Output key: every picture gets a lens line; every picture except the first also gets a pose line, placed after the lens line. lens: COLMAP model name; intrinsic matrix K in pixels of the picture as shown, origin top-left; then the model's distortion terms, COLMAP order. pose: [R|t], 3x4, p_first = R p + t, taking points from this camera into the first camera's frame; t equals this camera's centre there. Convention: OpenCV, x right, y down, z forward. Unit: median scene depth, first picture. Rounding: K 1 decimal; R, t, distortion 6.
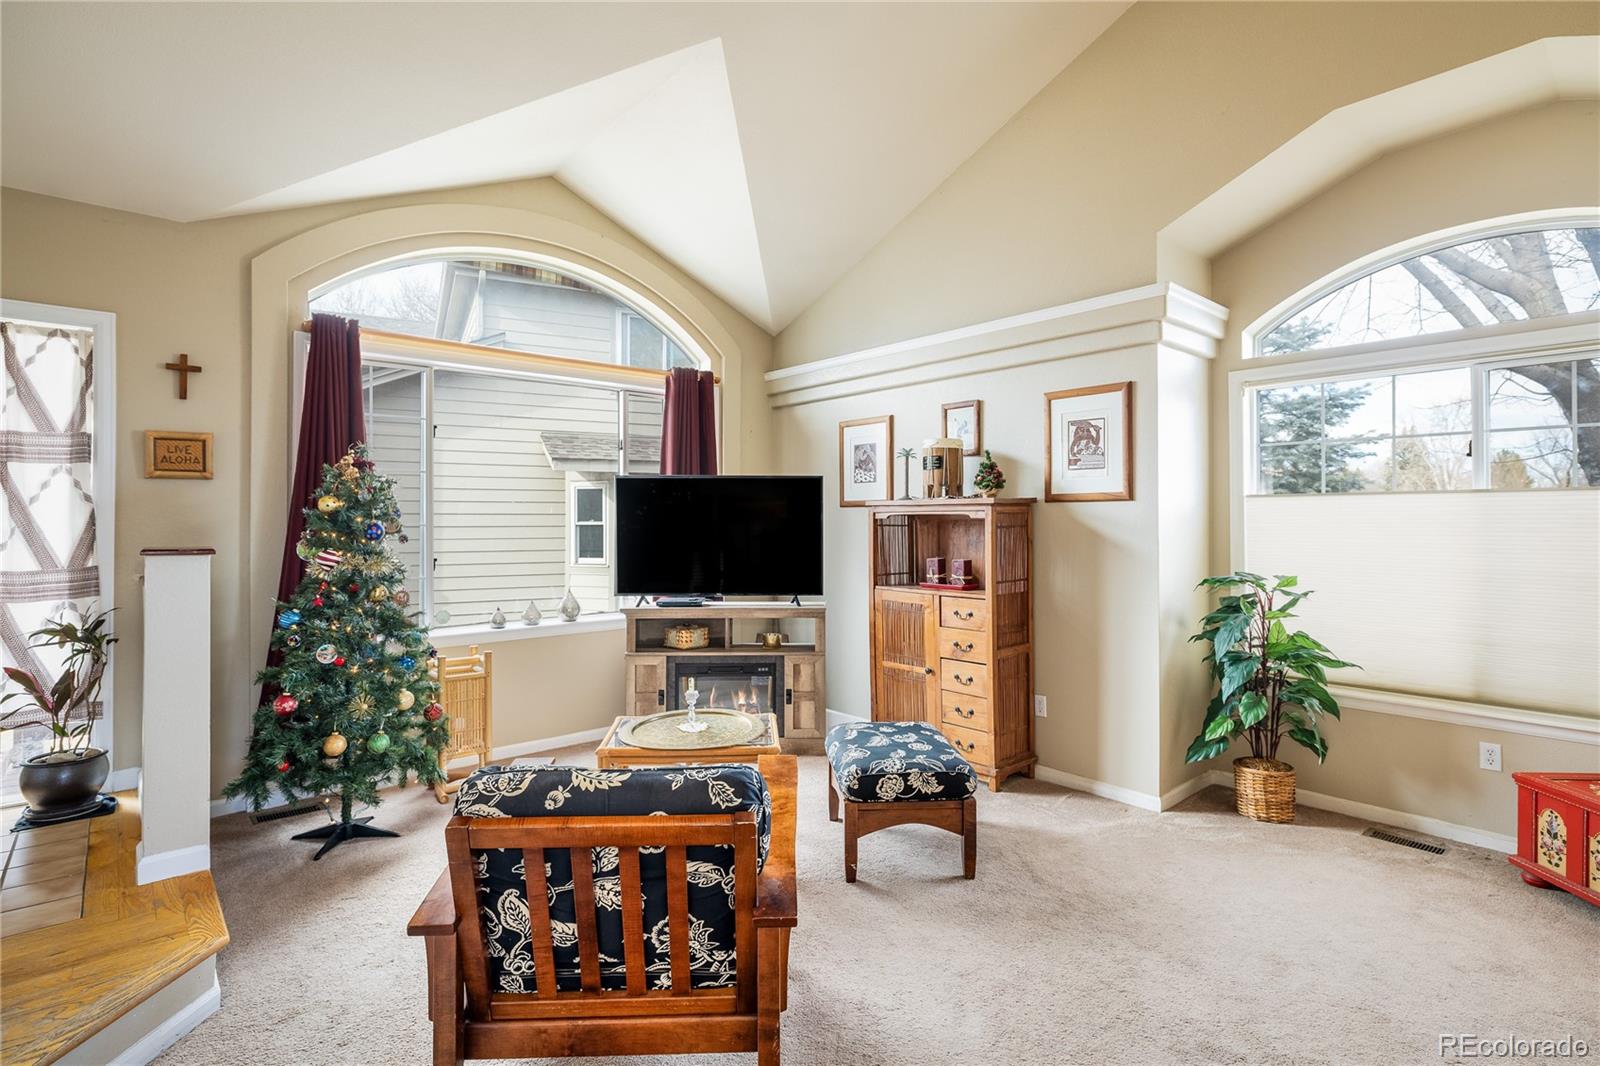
lens RADIAL K [[784.4, 0, 796.7], [0, 784.4, 525.8], [0, 0, 1]] dist [0.001022, 0.001267]
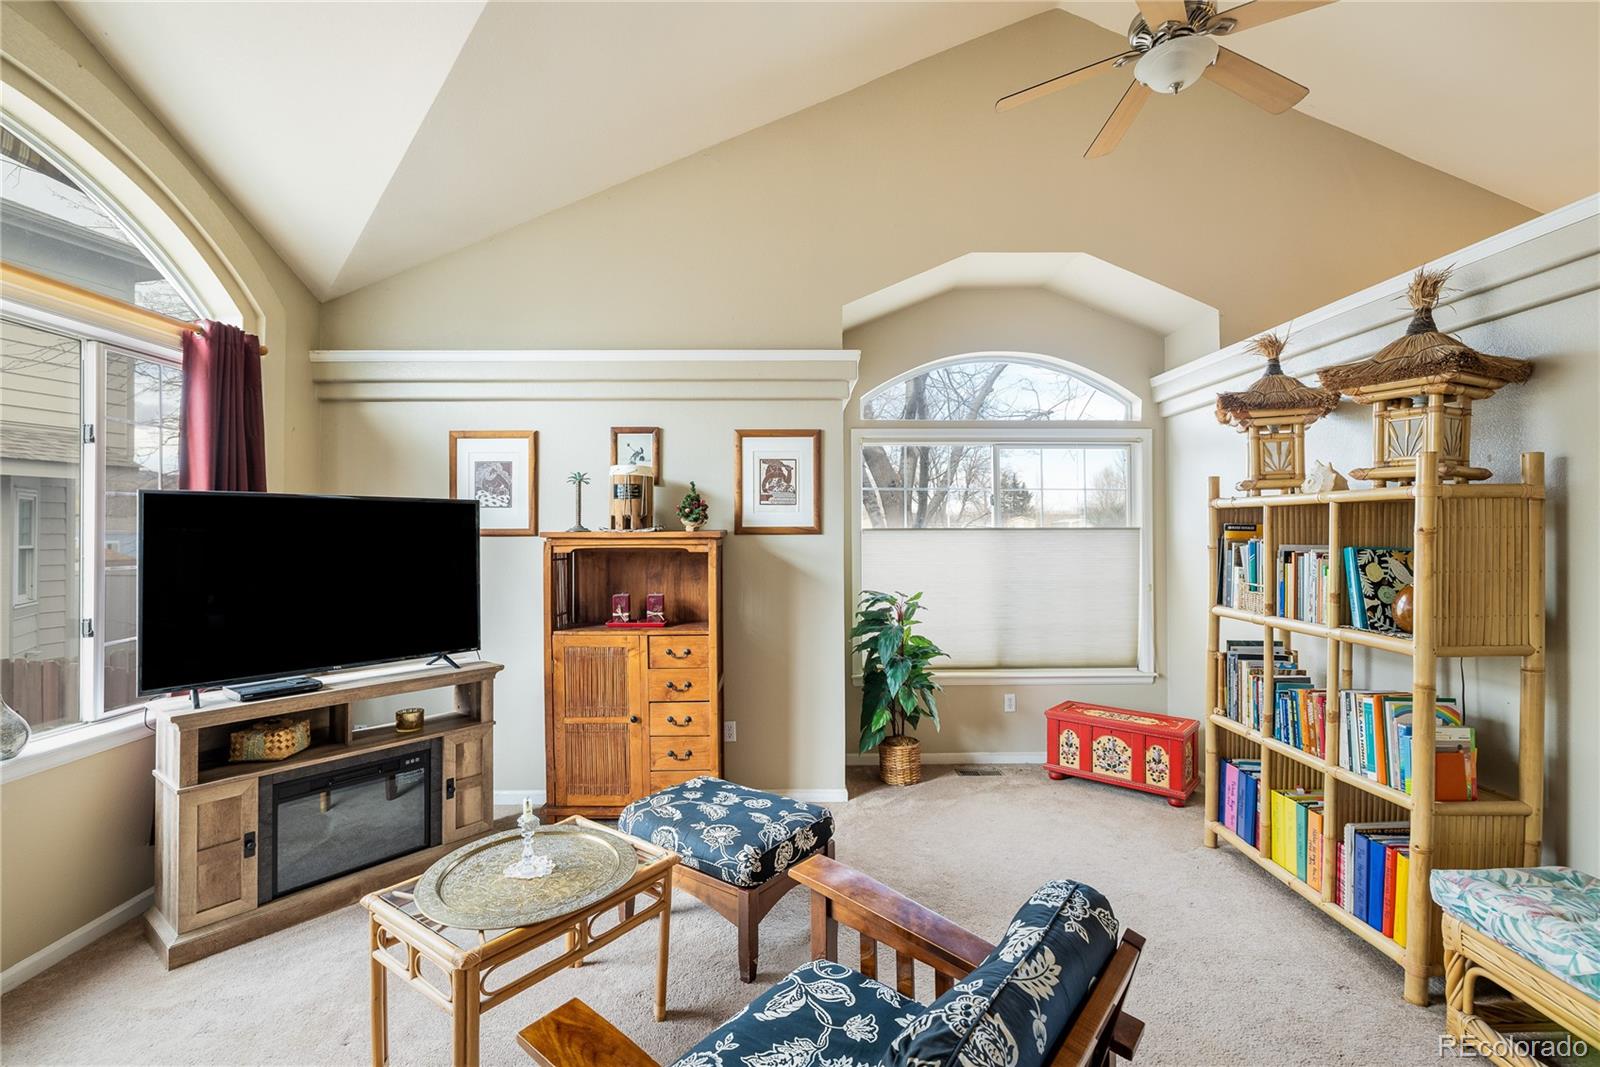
lens RADIAL K [[734.5, 0, 800.0], [0, 734.5, 533.5], [0, 0, 1]] dist [0.001442, 0.000256]
pose [[0.646253, -0.005167, 0.763105, -0.372087], [0.008919, 0.999960, -0.000782, -0.030127], [-0.763071, 0.007312, 0.646274, 0.307671]]
